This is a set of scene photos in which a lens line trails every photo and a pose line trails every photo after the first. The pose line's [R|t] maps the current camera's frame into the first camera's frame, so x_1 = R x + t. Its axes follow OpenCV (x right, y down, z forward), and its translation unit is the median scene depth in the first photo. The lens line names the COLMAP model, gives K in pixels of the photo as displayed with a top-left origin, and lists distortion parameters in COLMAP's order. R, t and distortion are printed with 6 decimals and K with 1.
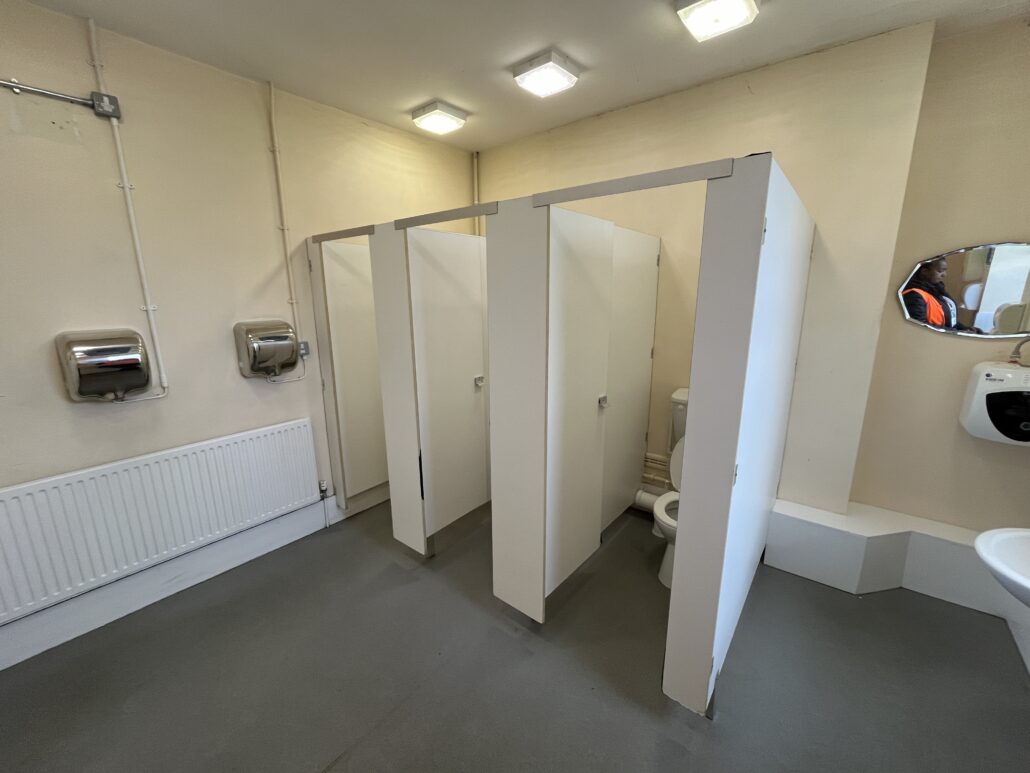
lens RADIAL K [[418.4, 0, 515.0], [0, 418.4, 386.5], [0, 0, 1]] dist [-0.001349, -0.000170]
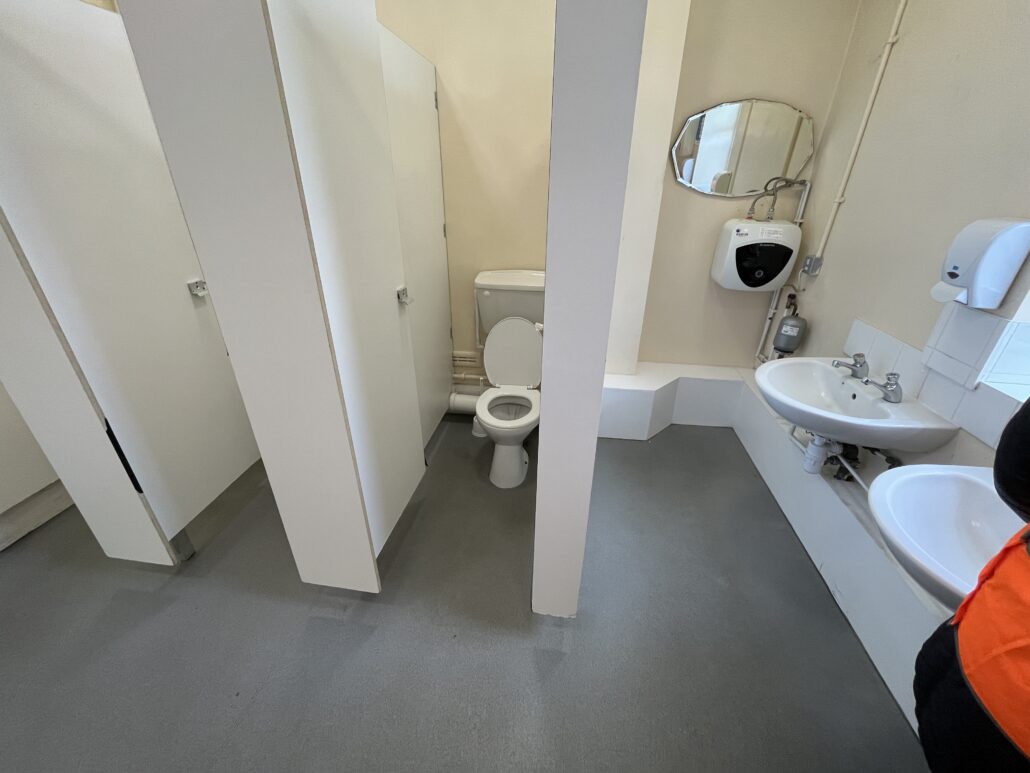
lens RADIAL K [[418.4, 0, 515.0], [0, 418.4, 386.5], [0, 0, 1]] dist [-0.001349, -0.000170]
pose [[0.863098, -0.218114, 0.455508, 0.009581], [0.103878, 0.959317, 0.262527, 0.015063], [-0.494237, -0.179270, 0.850642, 0.227441]]
